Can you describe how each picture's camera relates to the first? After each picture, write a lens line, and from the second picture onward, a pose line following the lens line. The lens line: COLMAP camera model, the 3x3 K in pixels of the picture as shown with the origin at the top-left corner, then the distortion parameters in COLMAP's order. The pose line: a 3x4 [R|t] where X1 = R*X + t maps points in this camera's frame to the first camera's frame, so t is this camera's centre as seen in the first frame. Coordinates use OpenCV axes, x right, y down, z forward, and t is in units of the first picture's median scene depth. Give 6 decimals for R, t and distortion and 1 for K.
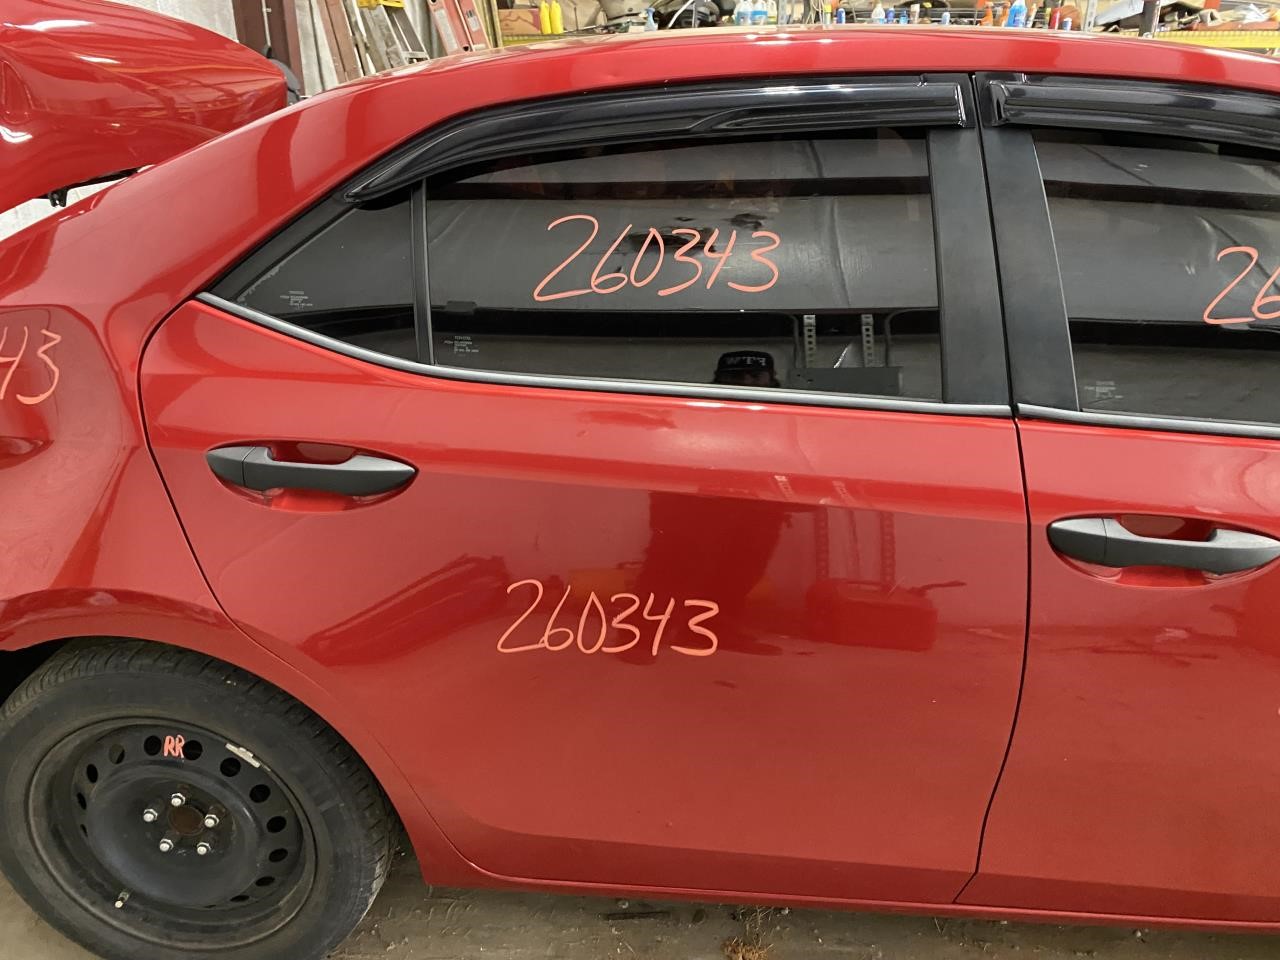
lens RADIAL K [[958.7, 0, 665.2], [0, 958.7, 448.0], [0, 0, 1]] dist [0.018137, 0.001343]
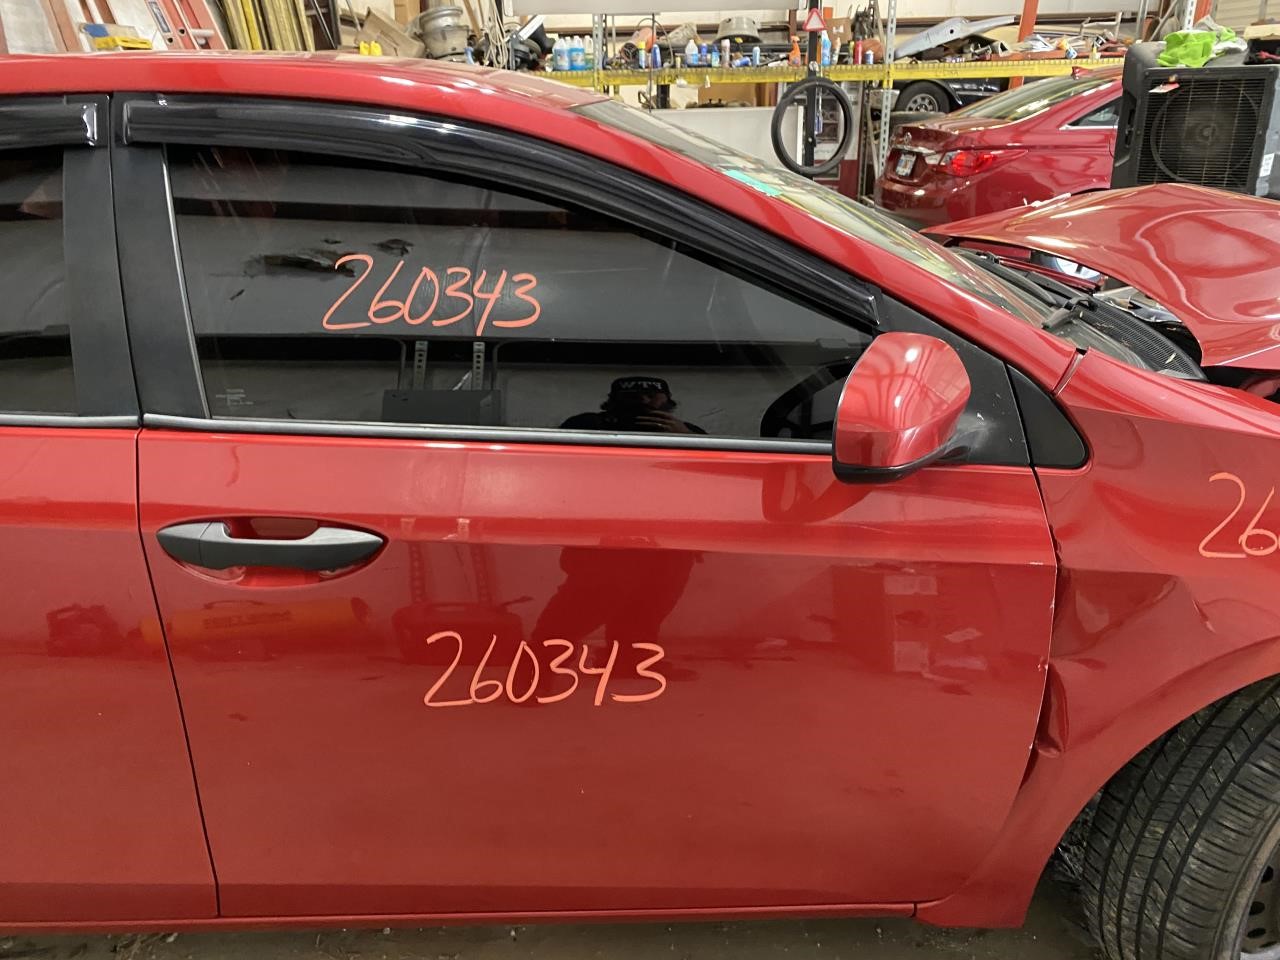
lens RADIAL K [[958.7, 0, 647.0], [0, 958.7, 471.6], [0, 0, 1]] dist [0.018137, 0.001343]
pose [[0.997523, -0.053293, 0.045908, 0.719334], [0.054242, 0.998334, -0.019673, 0.053930], [-0.044783, 0.022115, 0.998752, -0.042516]]
